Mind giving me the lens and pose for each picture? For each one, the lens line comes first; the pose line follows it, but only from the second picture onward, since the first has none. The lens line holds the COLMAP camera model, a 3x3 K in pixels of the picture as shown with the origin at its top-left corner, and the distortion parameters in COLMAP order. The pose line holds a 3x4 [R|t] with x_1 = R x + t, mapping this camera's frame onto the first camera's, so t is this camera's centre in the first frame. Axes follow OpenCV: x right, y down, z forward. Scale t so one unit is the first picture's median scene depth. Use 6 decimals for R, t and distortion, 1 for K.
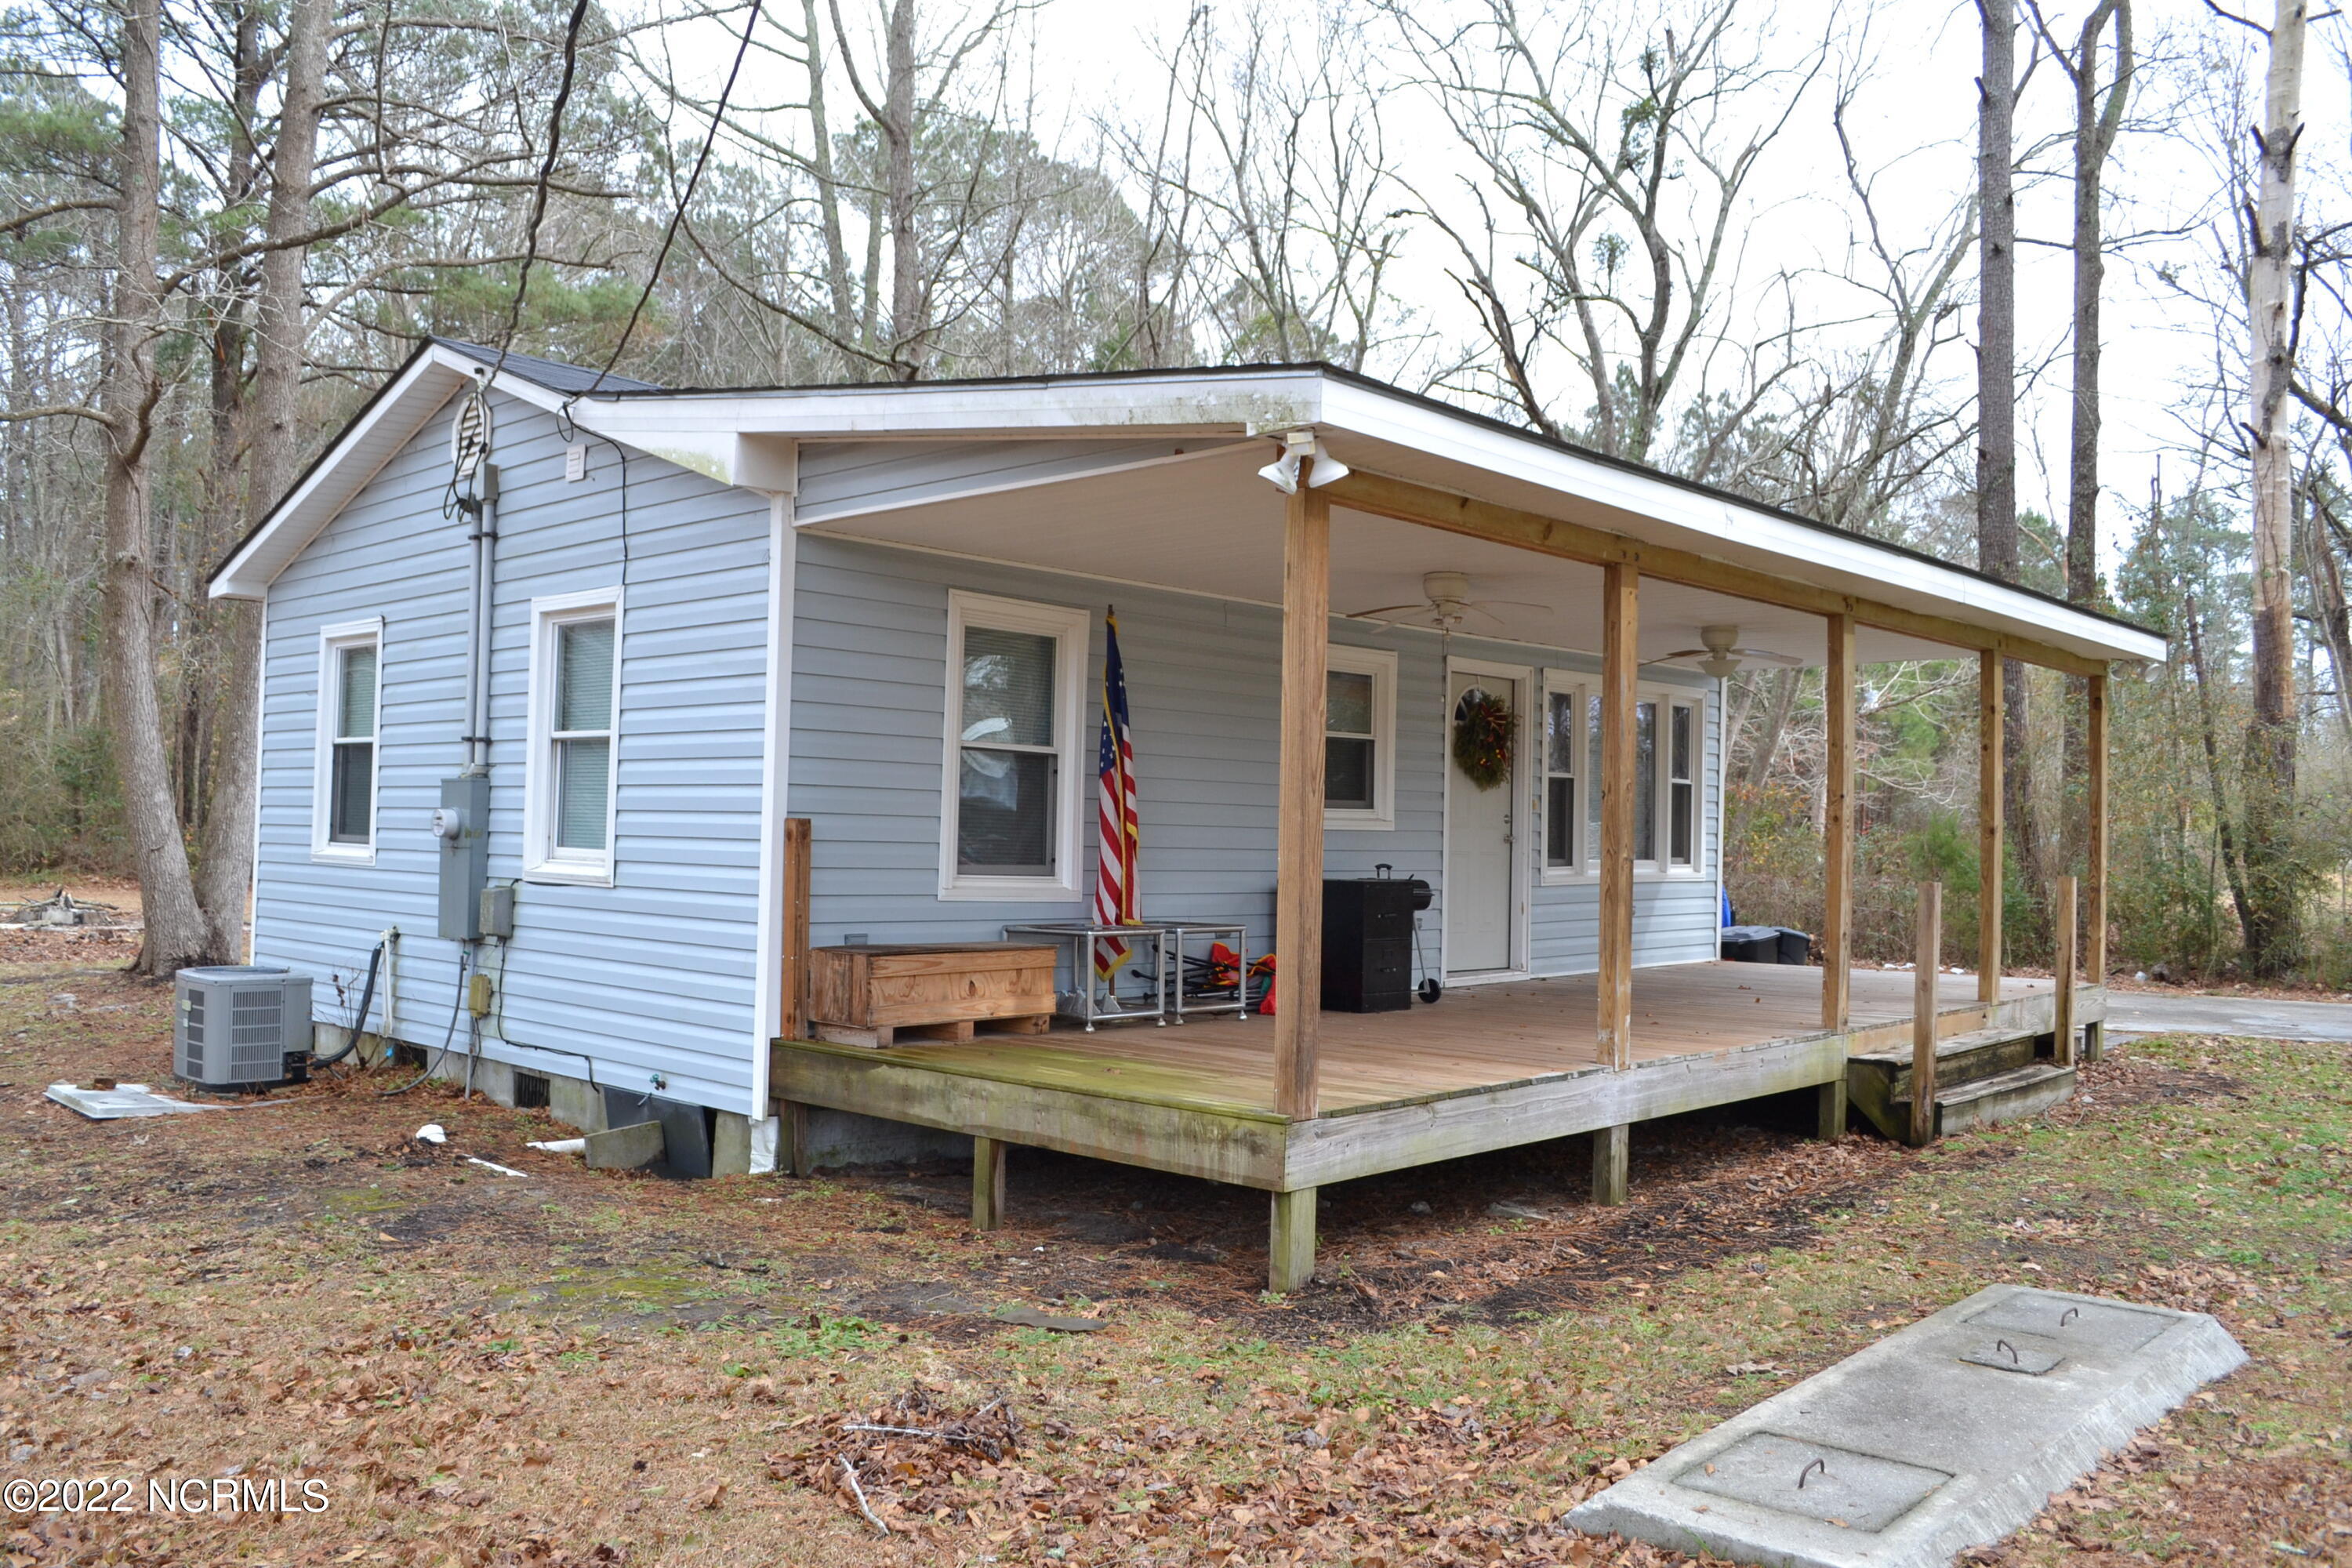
lens RADIAL K [[1876.8, 0, 1163.8], [0, 1876.8, 786.0], [0, 0, 1]] dist [-0.082652, 0.009724]
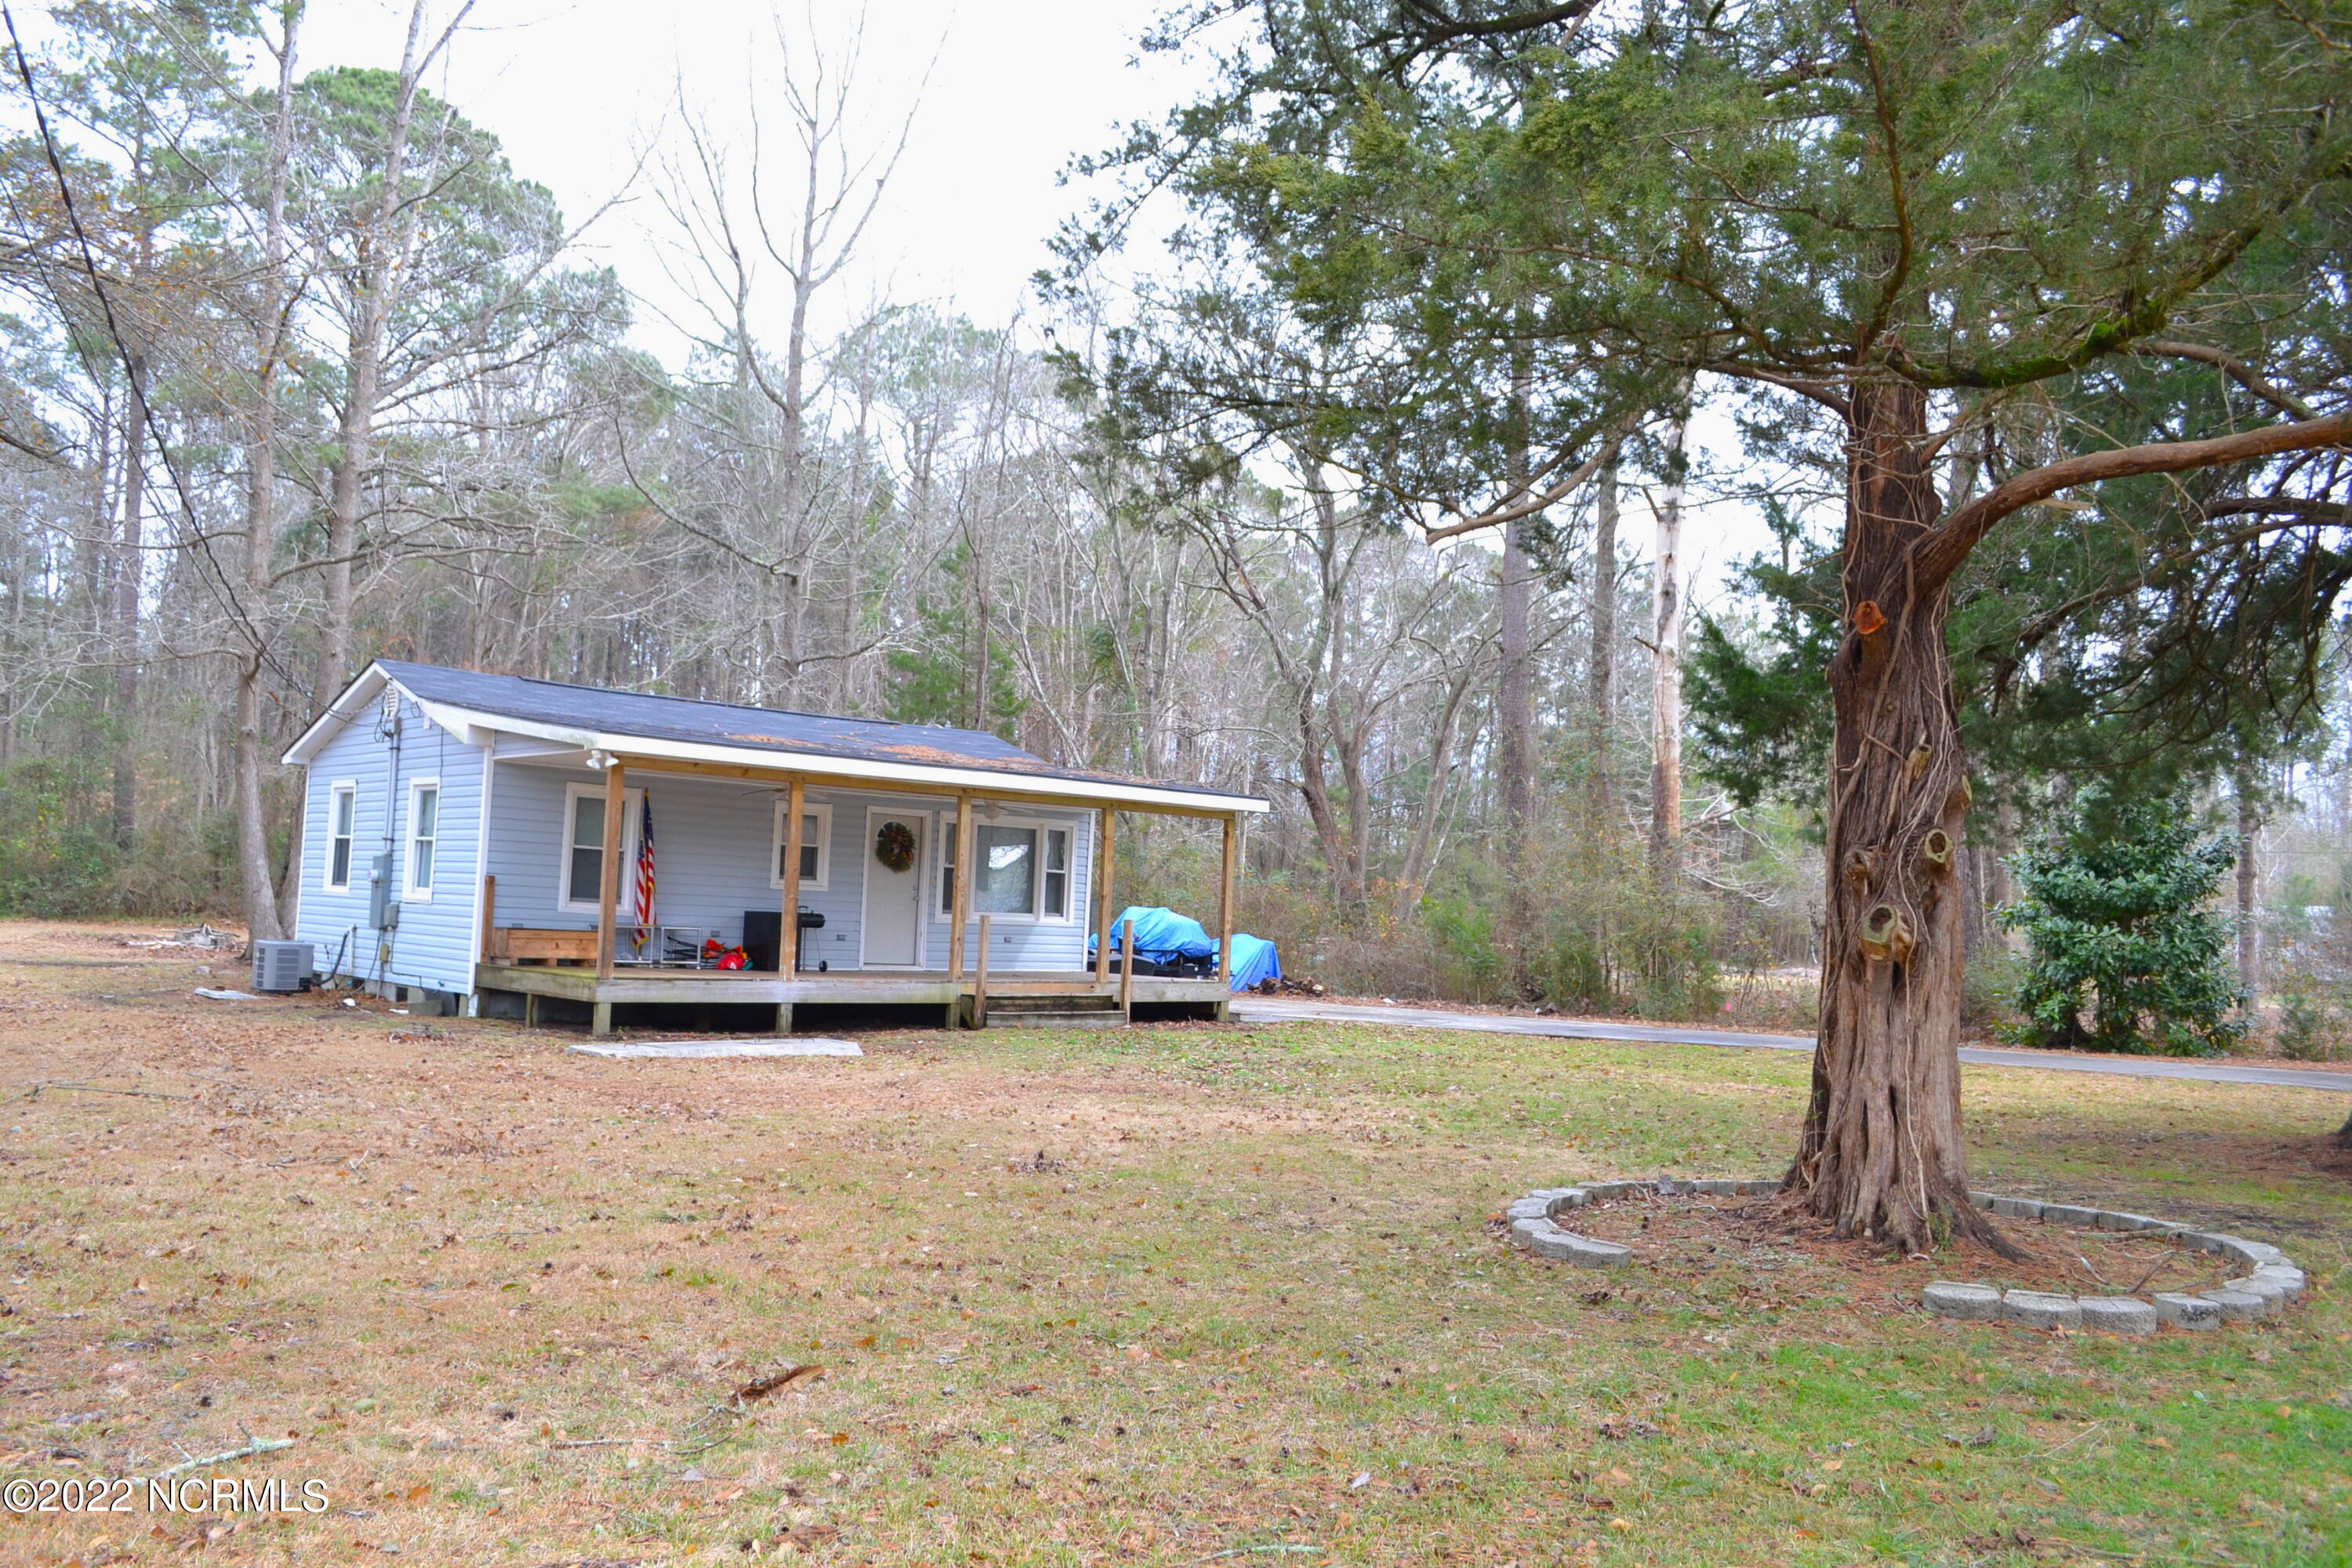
lens RADIAL K [[1876.8, 0, 1186.5], [0, 1876.8, 784.1], [0, 0, 1]] dist [-0.082652, 0.009724]
pose [[0.998388, 0.017284, -0.054055, 0.719115], [-0.019860, 0.998674, -0.047488, -0.004543], [0.053163, 0.048485, 0.997408, -1.190734]]
